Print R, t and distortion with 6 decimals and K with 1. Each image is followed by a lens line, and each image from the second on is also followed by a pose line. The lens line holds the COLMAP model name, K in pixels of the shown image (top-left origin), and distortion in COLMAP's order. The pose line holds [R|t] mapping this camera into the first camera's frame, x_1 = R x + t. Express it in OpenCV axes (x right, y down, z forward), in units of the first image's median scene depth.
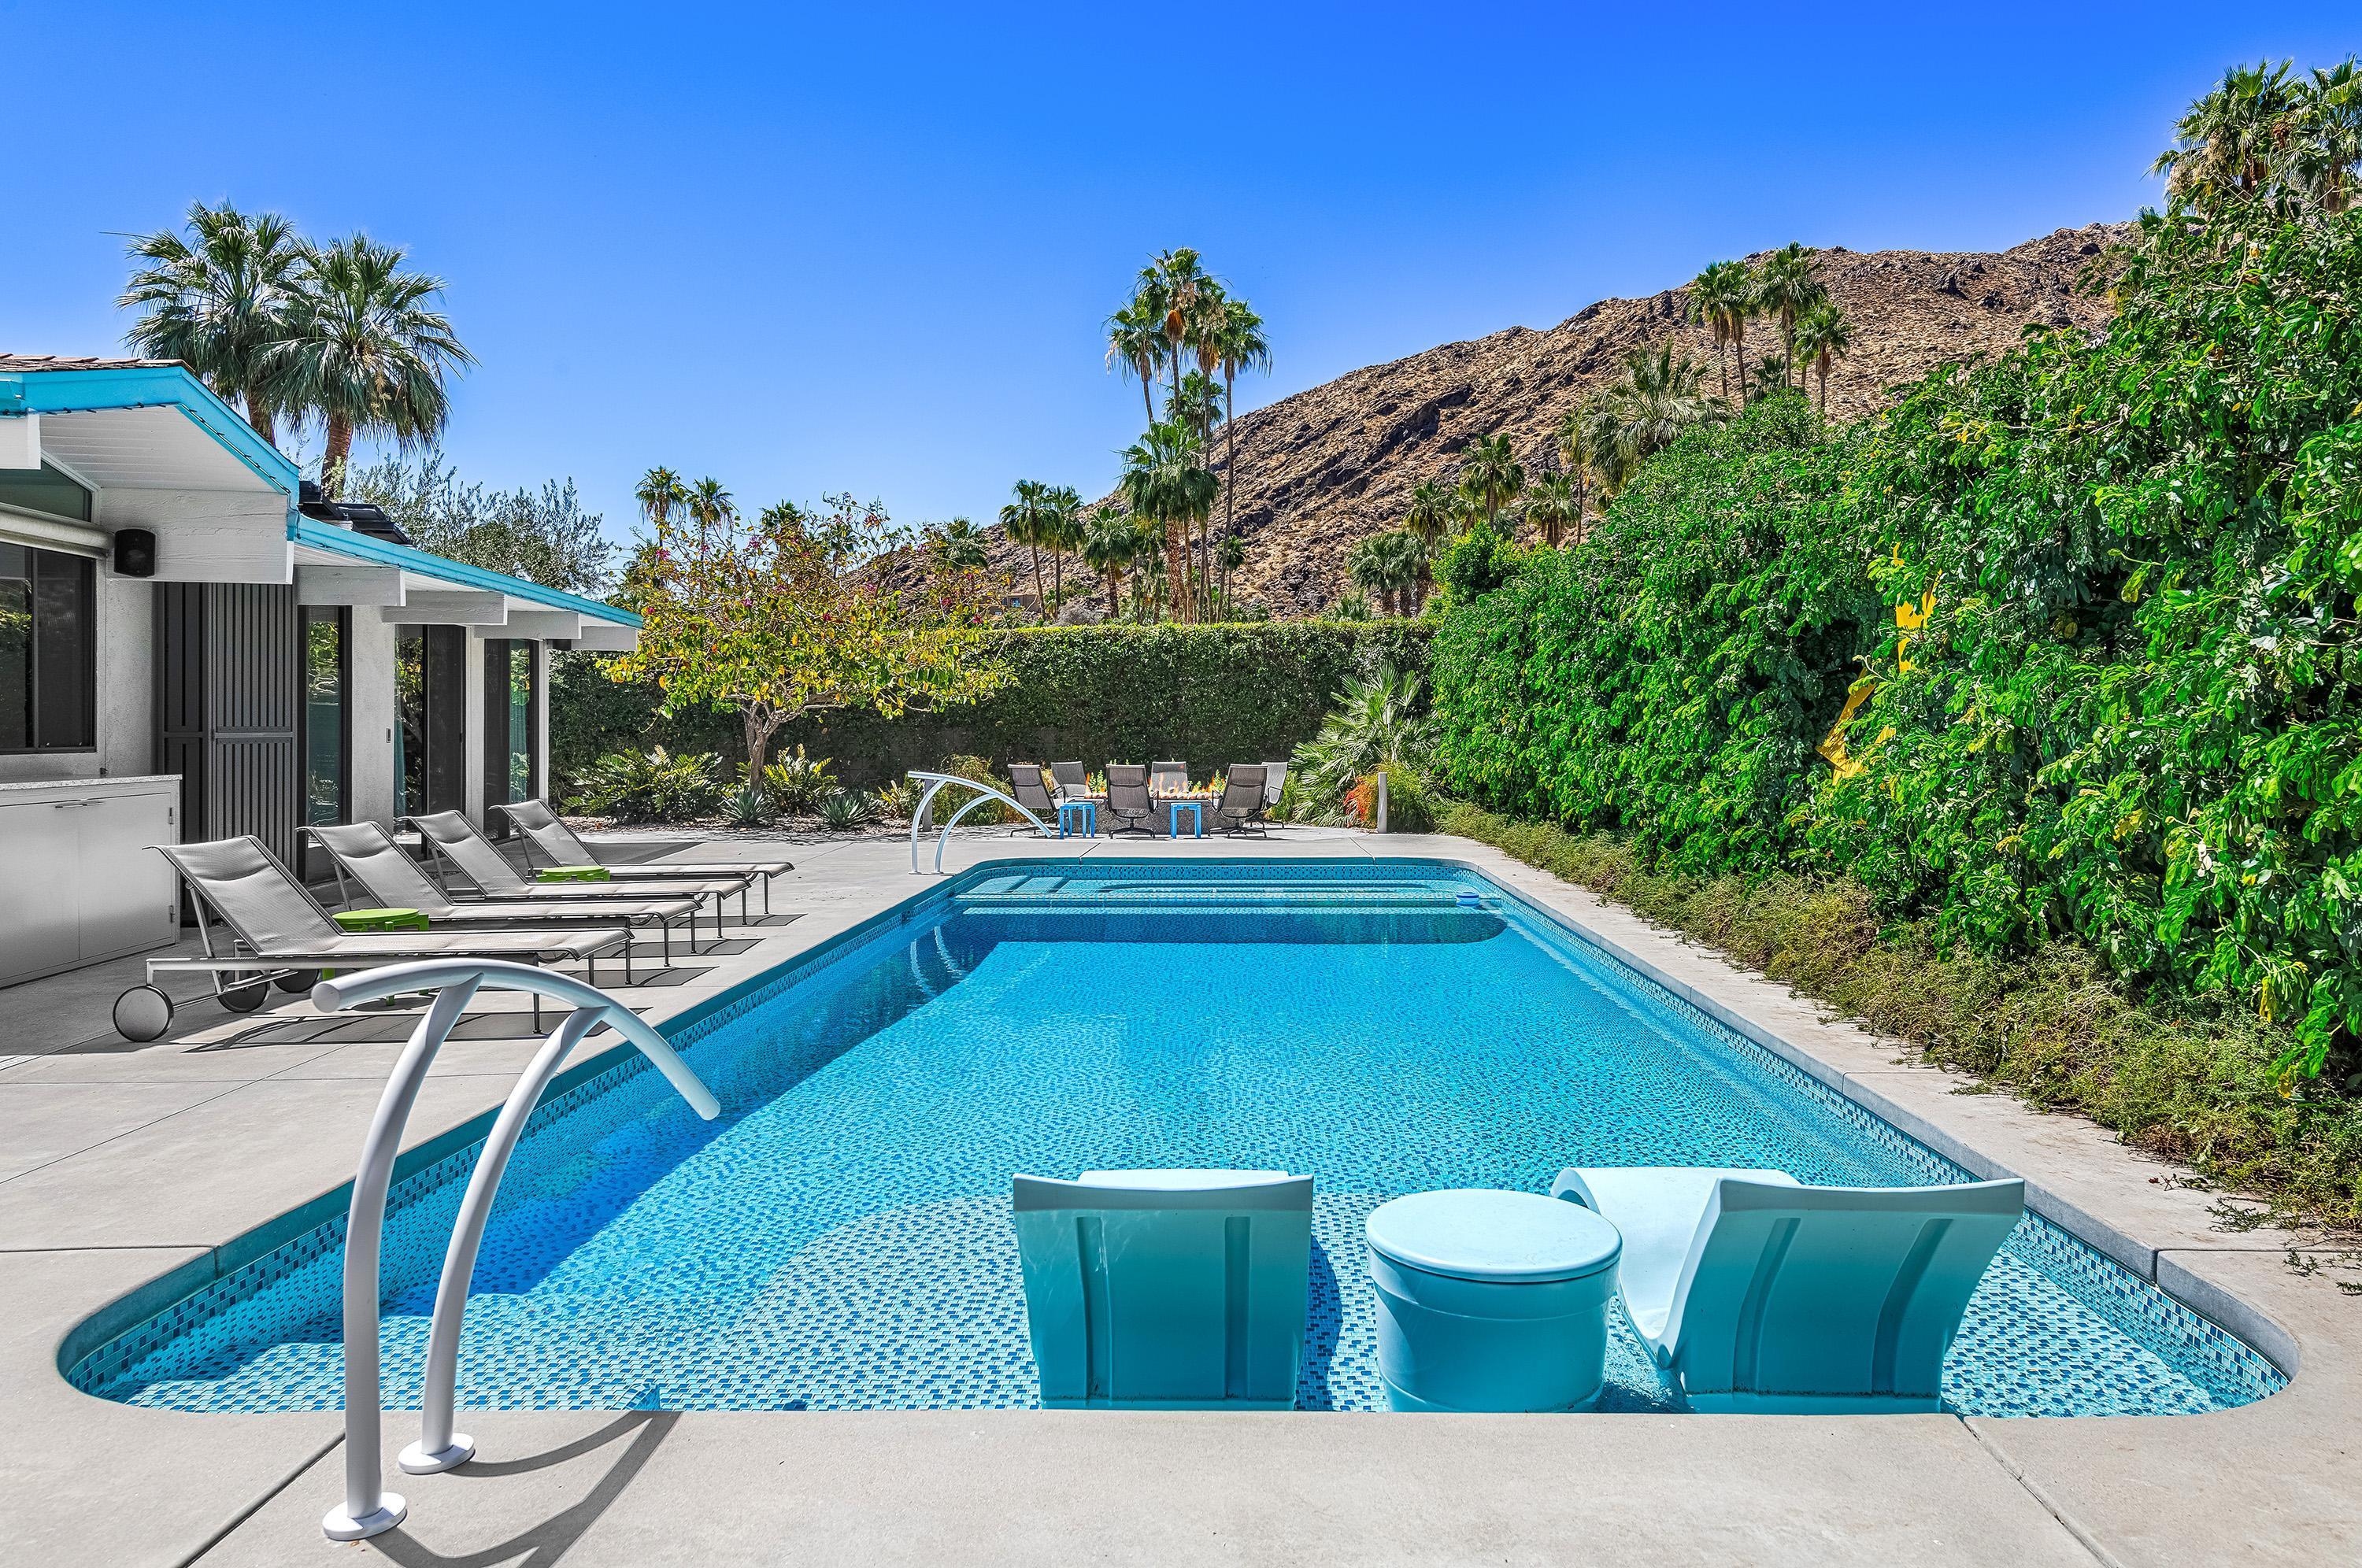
lens RADIAL K [[1523.9, 0, 1197.8], [0, 1523.9, 749.1], [0, 0, 1]] dist [0.000585, -0.000617]
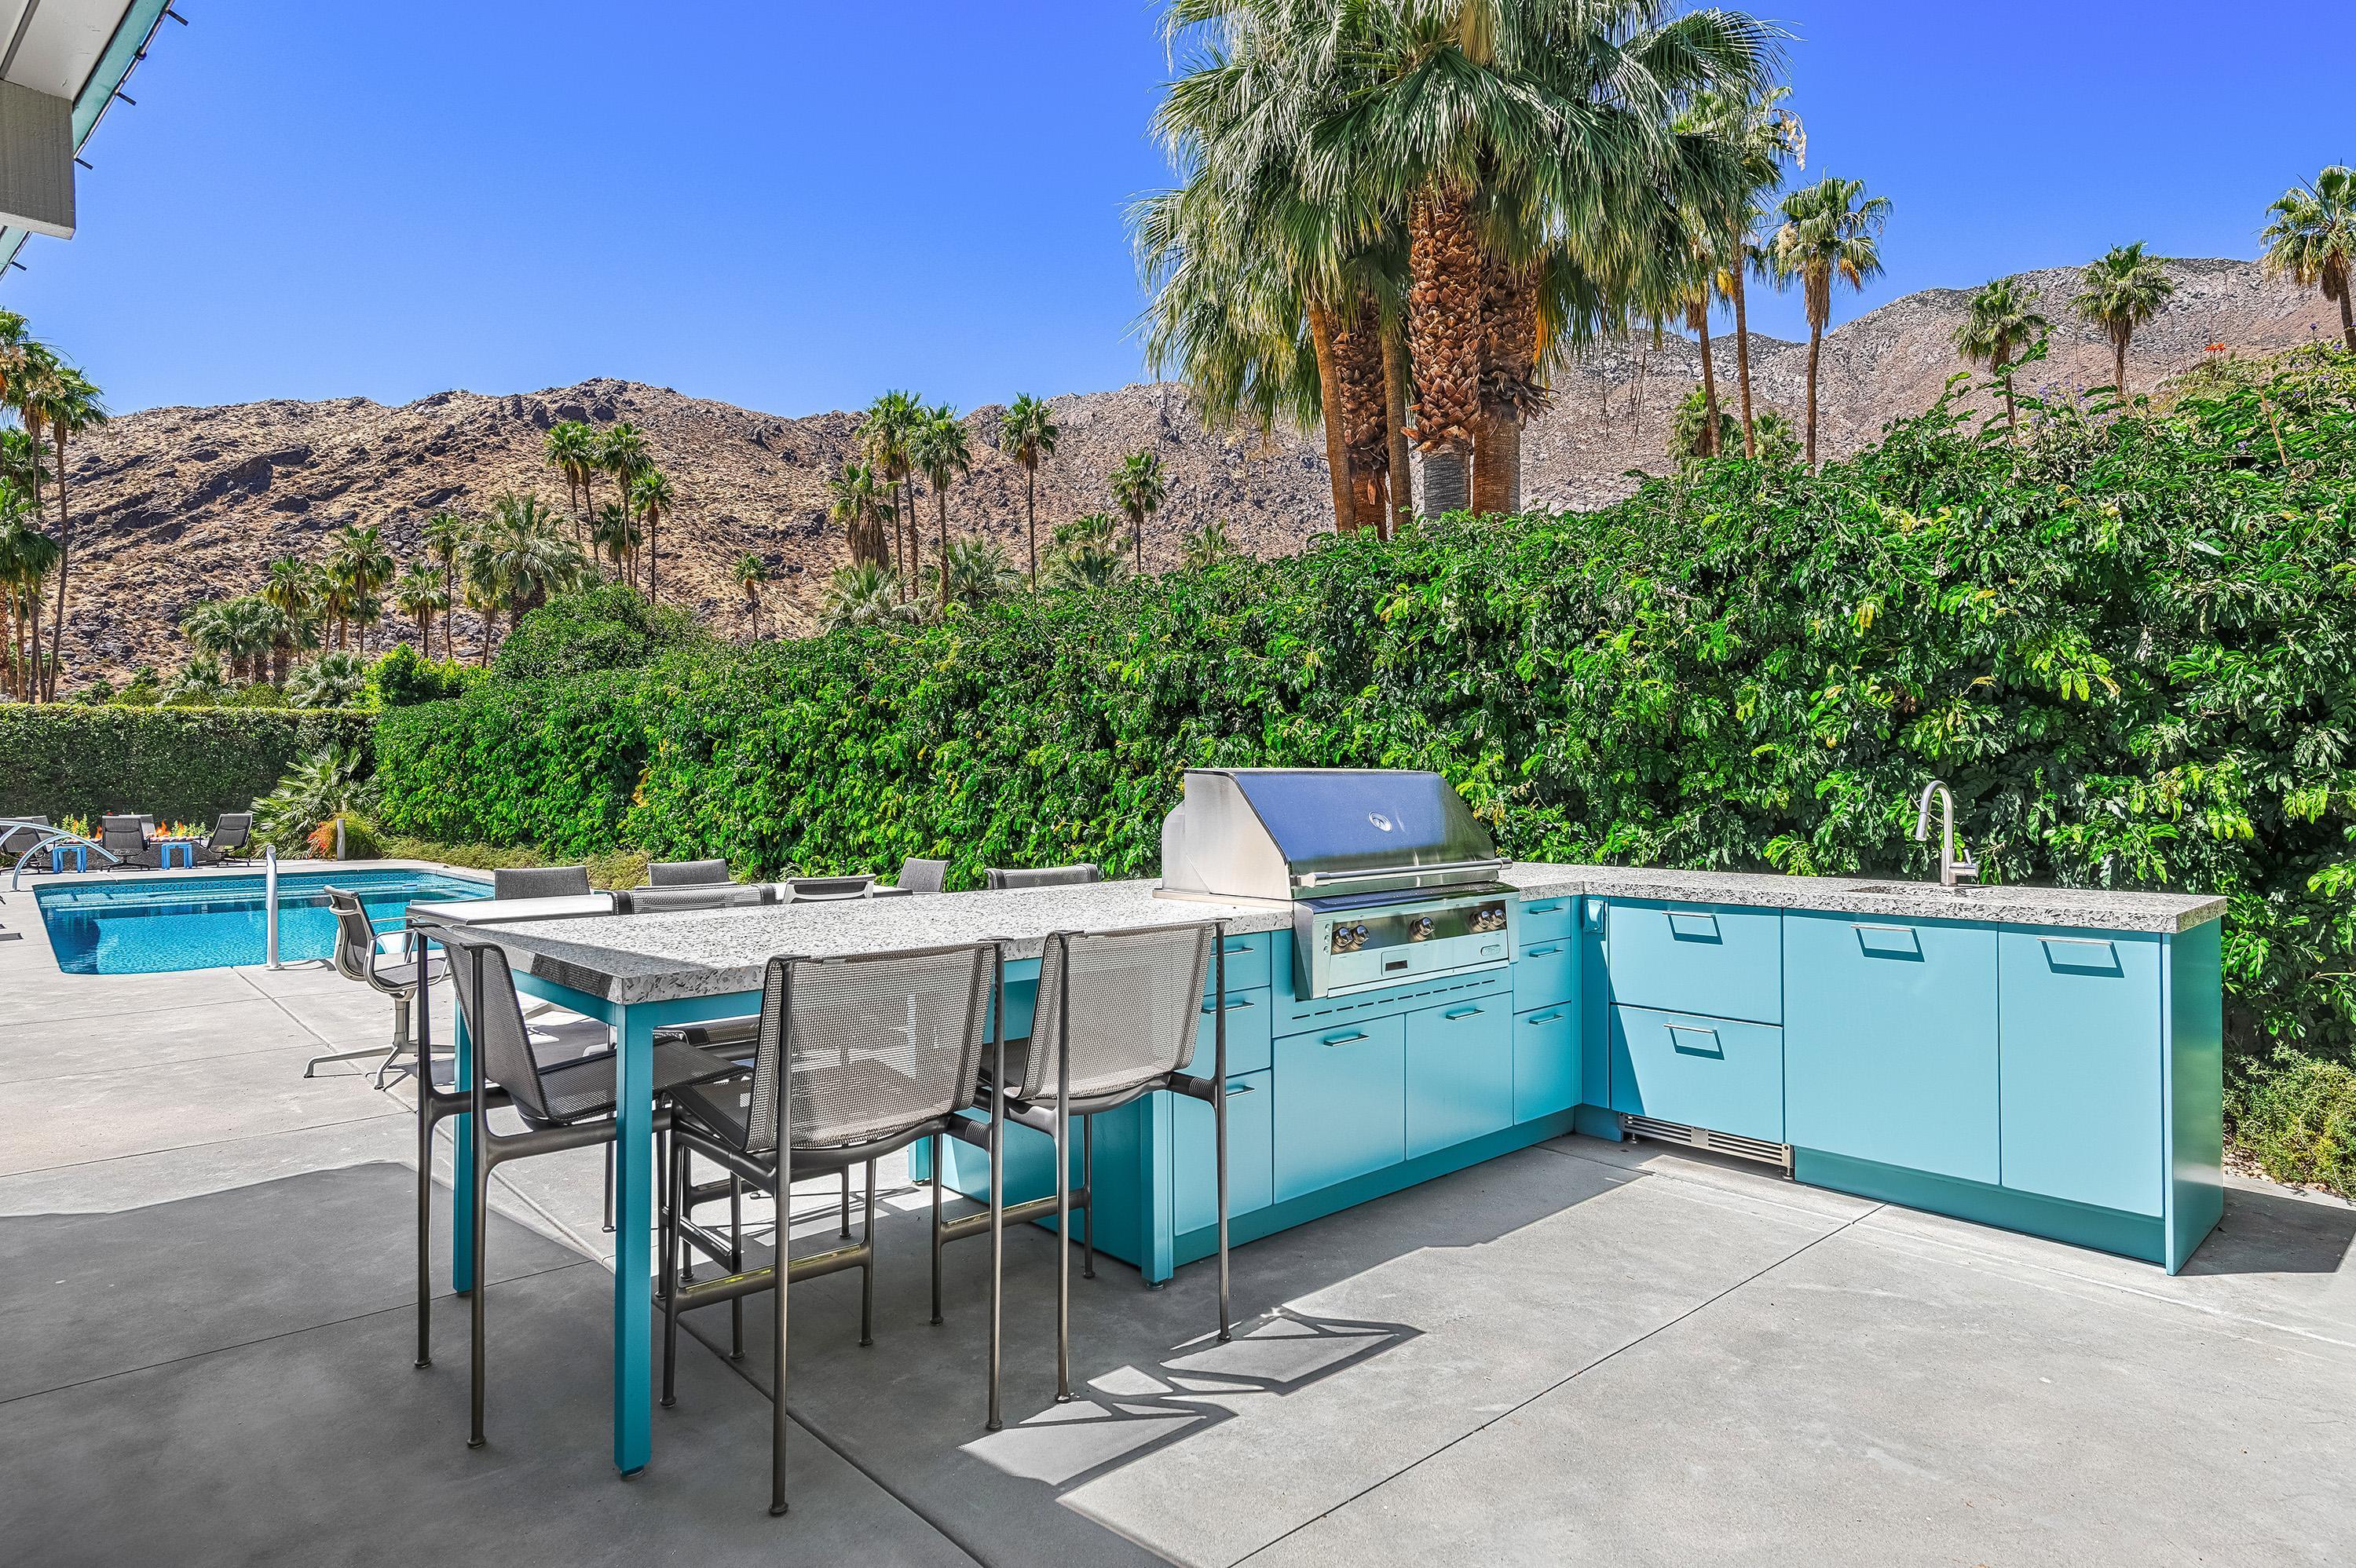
lens RADIAL K [[1259.3, 0, 1164.8], [0, 1259.3, 832.3], [0, 0, 1]] dist [0.012551, -0.001182]
pose [[0.721389, -0.028629, 0.691938, -0.128373], [0.012774, 0.999525, 0.028037, 0.003985], [-0.692413, -0.011387, 0.721412, -0.359833]]
